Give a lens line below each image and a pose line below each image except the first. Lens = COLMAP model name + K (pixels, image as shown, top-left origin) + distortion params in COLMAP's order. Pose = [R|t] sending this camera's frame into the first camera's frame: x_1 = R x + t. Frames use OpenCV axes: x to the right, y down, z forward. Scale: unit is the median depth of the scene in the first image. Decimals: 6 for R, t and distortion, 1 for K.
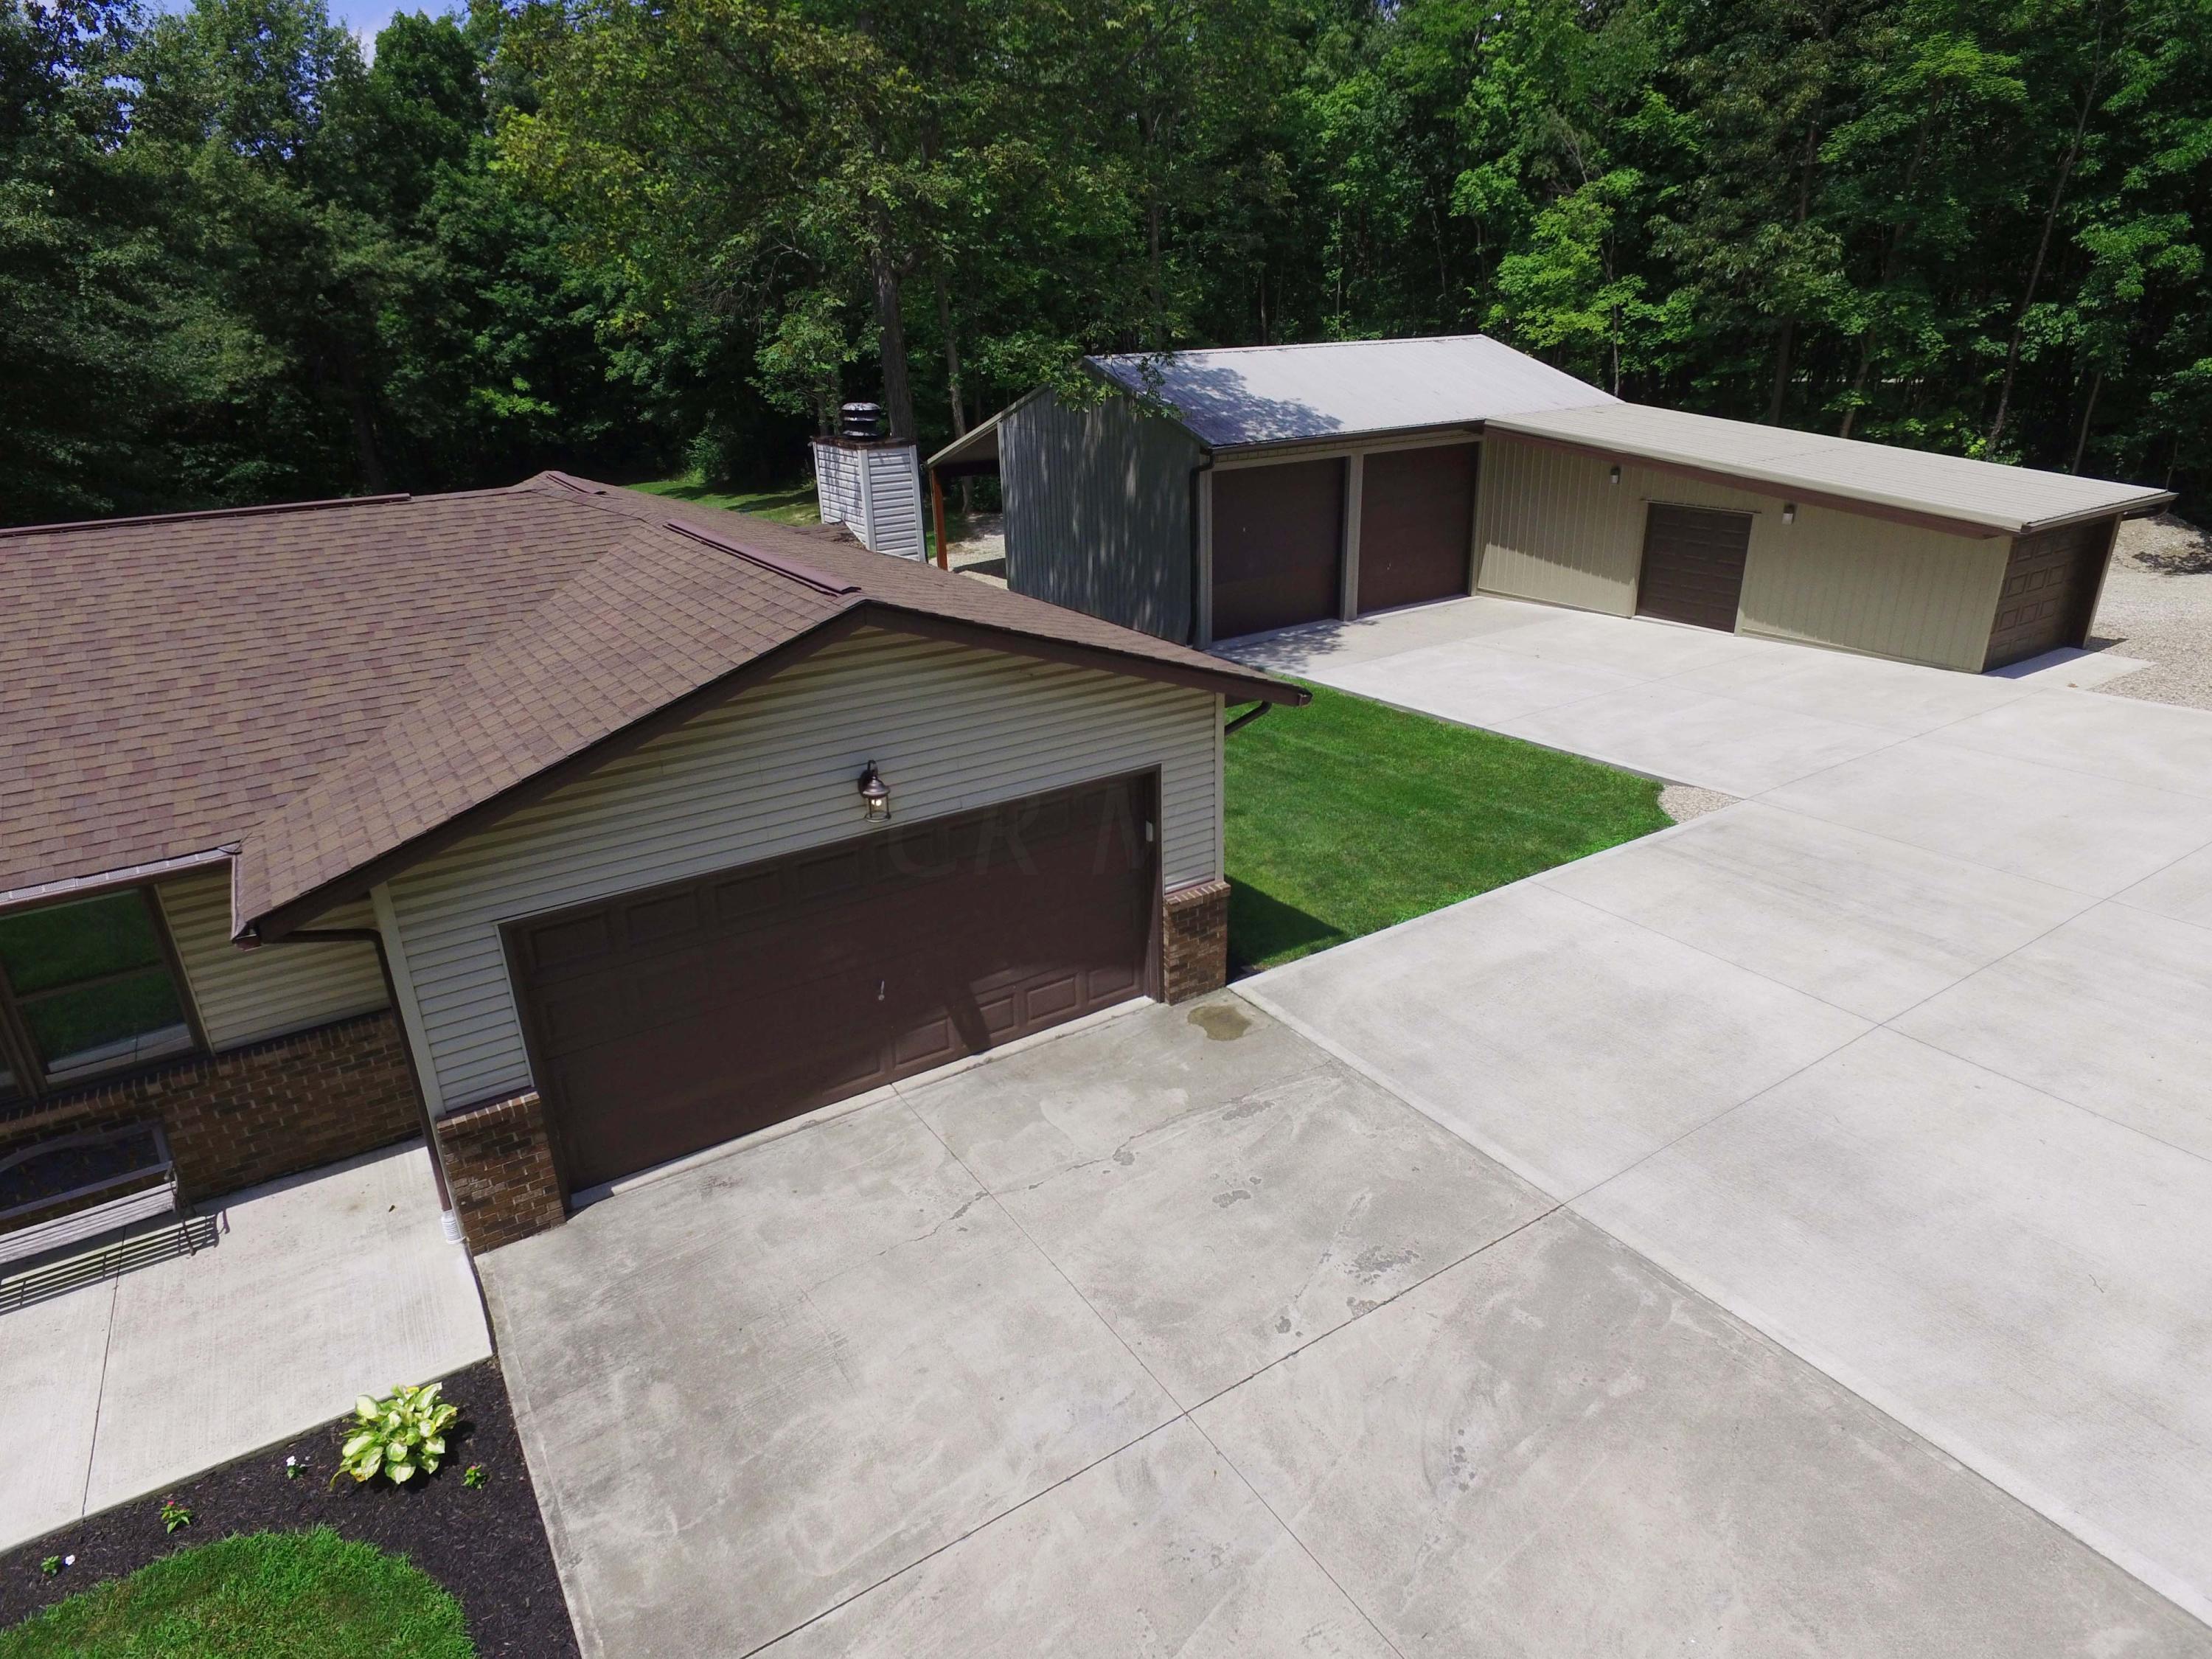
lens RADIAL K [[1286.8, 0, 1095.1], [0, 1286.8, 828.9], [0, 0, 1]] dist [-0.016287, 0.016132]
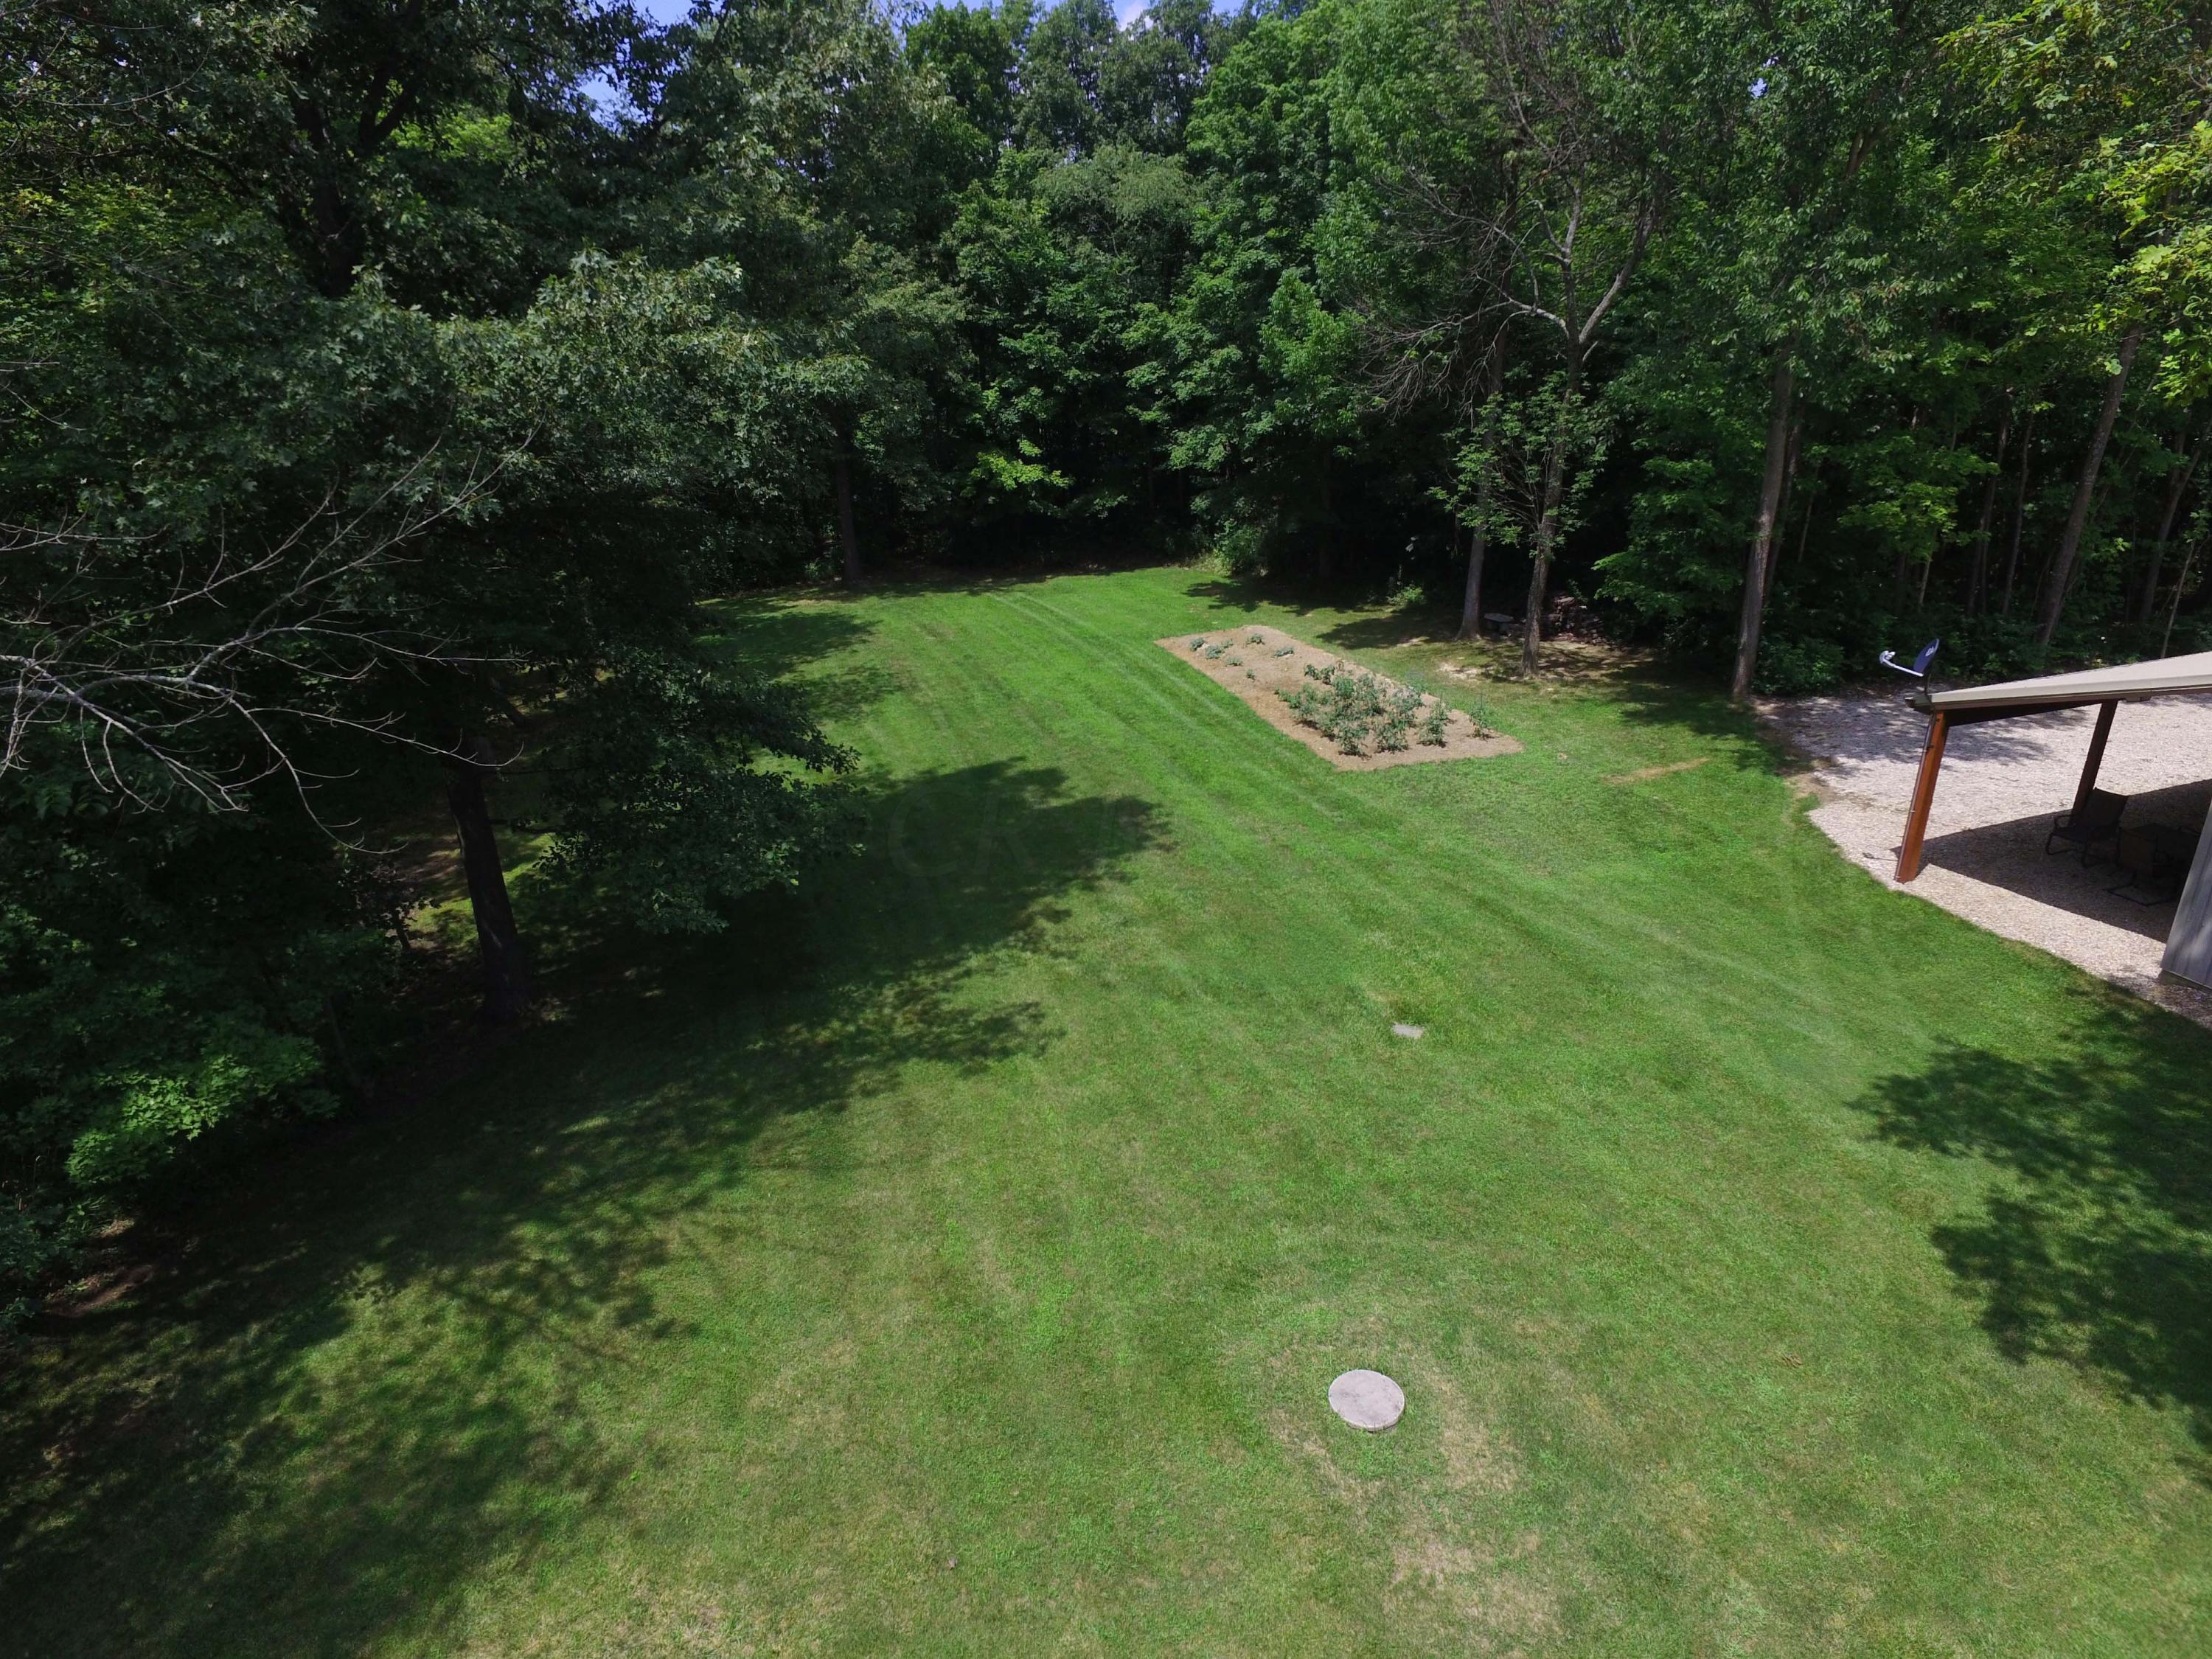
lens RADIAL K [[1281.1, 0, 1095.6], [0, 1281.1, 829.2], [0, 0, 1]] dist [-0.007296, -0.001586]
pose [[0.975600, 0.088159, -0.201077, -0.496523], [-0.088116, 0.996068, 0.009183, -0.257176], [0.201096, 0.008759, 0.979532, 0.455207]]
